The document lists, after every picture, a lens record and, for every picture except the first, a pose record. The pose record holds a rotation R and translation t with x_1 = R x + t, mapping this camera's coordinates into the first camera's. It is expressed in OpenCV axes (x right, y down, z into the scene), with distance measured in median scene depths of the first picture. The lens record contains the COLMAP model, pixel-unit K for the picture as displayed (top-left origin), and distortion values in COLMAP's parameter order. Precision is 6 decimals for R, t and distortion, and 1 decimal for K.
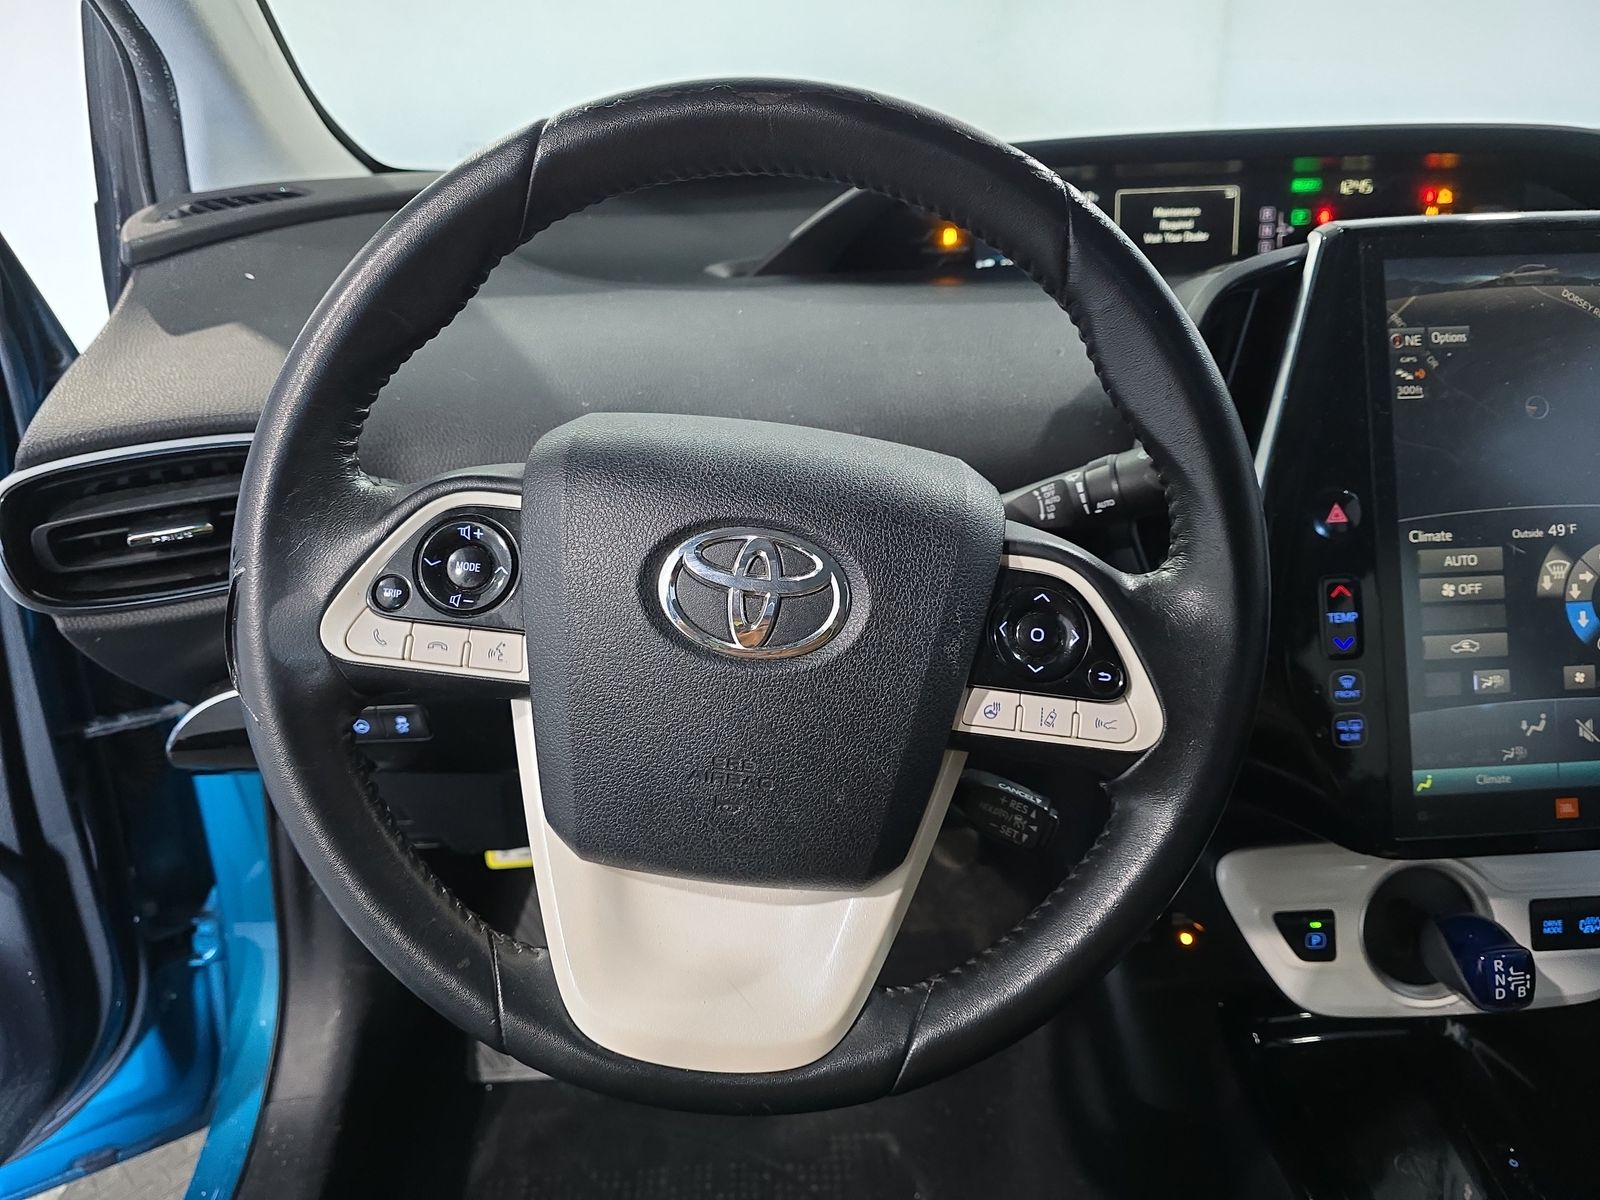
lens RADIAL K [[1075.7, 0, 800.0], [0, 1075.7, 600.0], [0, 0, 1]] dist [0.031881, -0.034865]
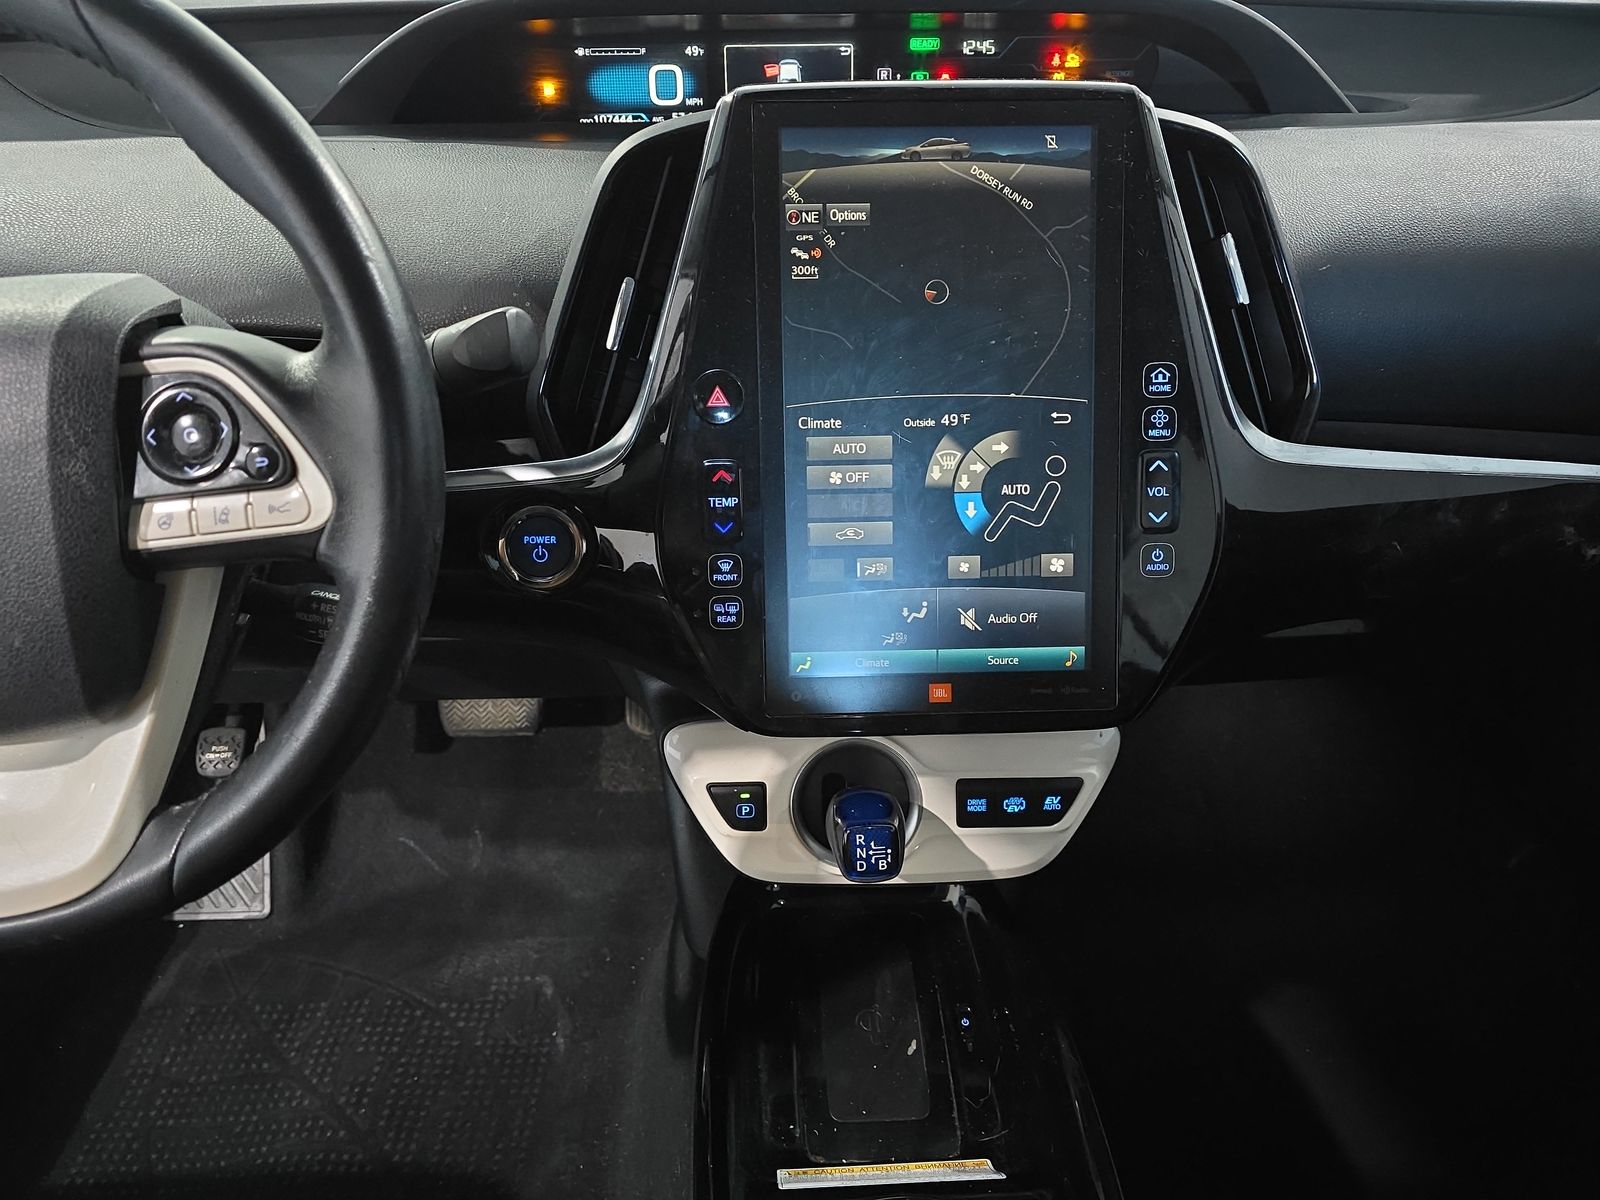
lens RADIAL K [[1054.4, 0, 774.2], [0, 1054.4, 591.7], [0, 0, 1]] dist [0.097208, -0.135327]
pose [[0.999586, 0.028772, 0.000627, 0.541641], [-0.028650, 0.992833, 0.116029, -0.015986], [0.002716, -0.115999, 0.993246, 0.011377]]
